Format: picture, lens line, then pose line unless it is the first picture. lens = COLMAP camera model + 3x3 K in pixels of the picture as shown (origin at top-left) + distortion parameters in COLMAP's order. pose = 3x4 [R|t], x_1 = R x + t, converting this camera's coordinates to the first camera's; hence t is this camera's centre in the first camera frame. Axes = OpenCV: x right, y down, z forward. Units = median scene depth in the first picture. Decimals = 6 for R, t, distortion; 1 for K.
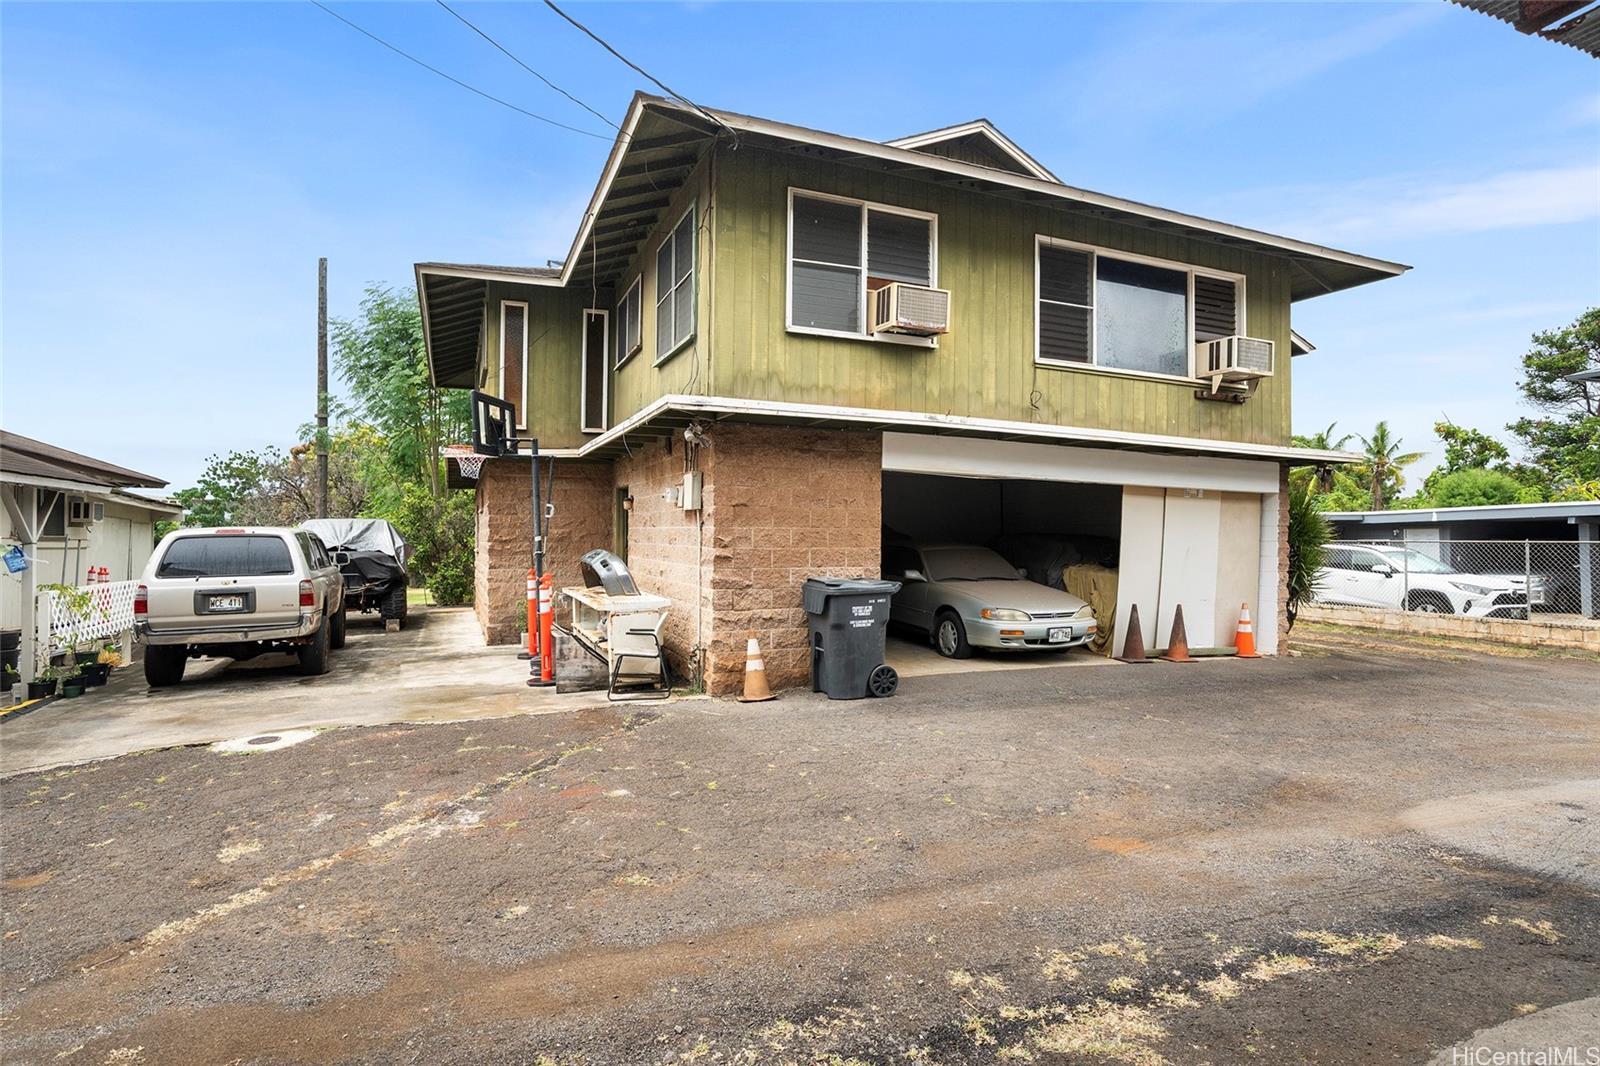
lens RADIAL K [[805.9, 0, 800.0], [0, 805.9, 533.0], [0, 0, 1]] dist [0.002811, 0.000800]
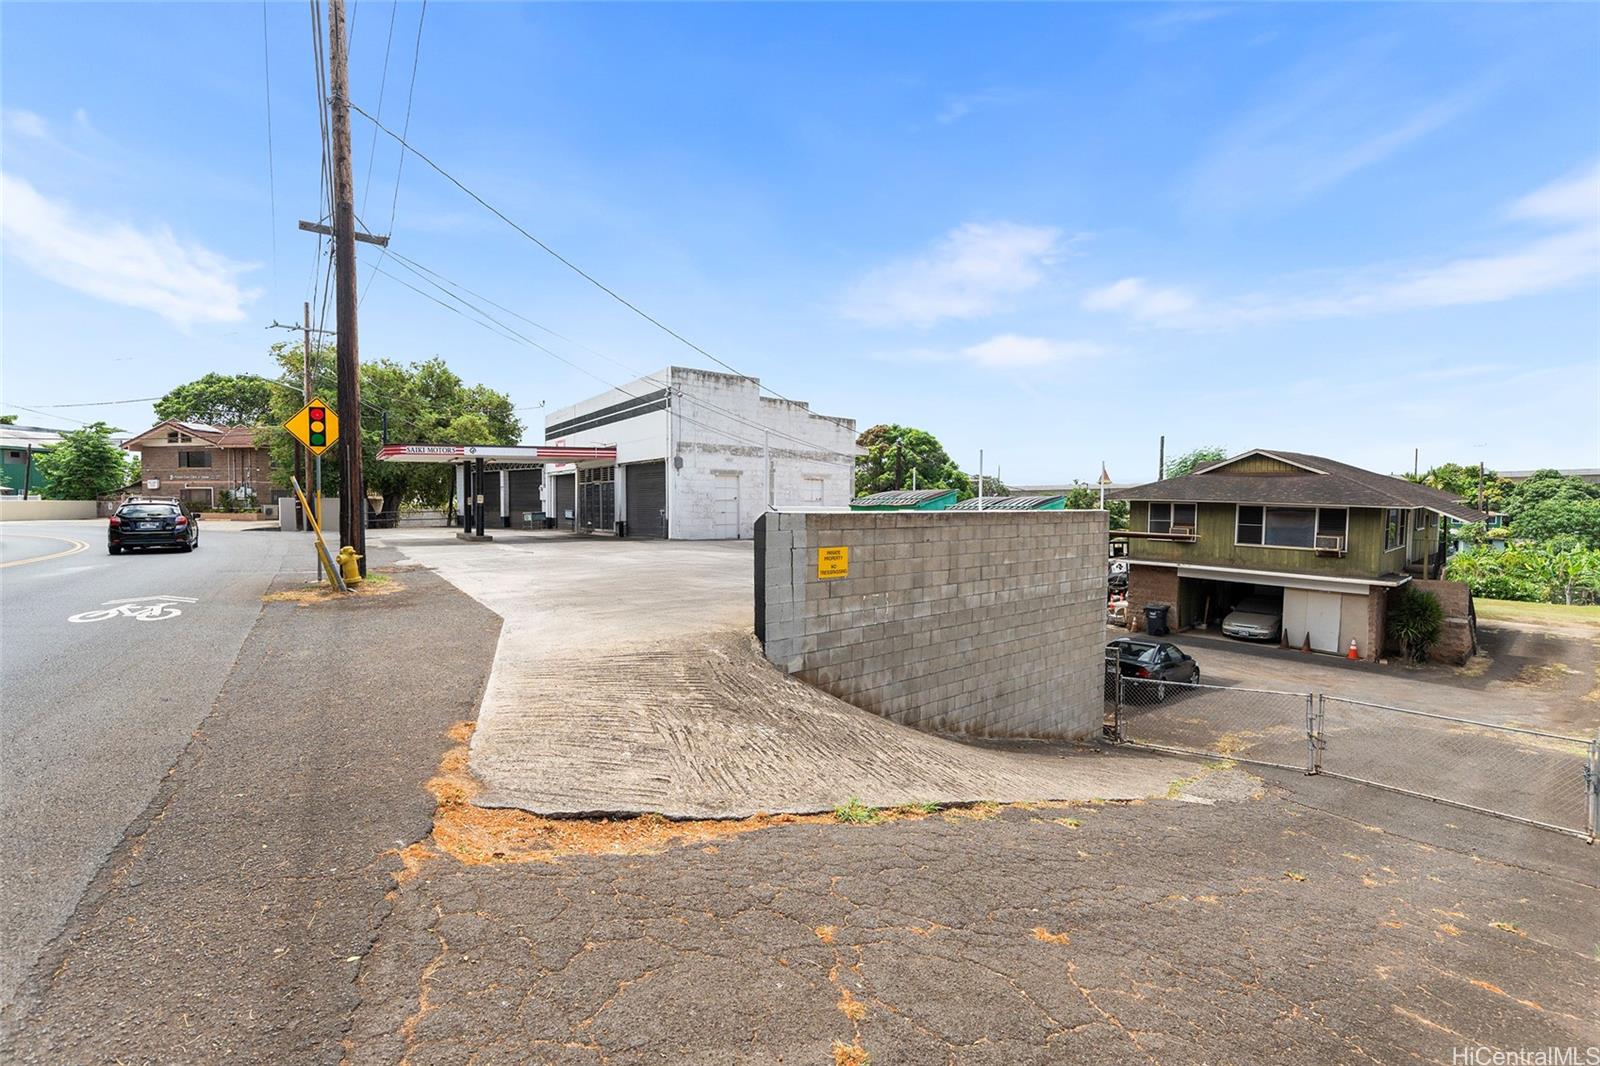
lens RADIAL K [[805.9, 0, 800.0], [0, 805.9, 533.0], [0, 0, 1]] dist [0.002811, 0.000800]
pose [[0.357098, 0.048776, -0.932792, 2.606695], [-0.000545, 0.998646, 0.052011, -0.420065], [0.934067, -0.018065, 0.356642, -1.681978]]
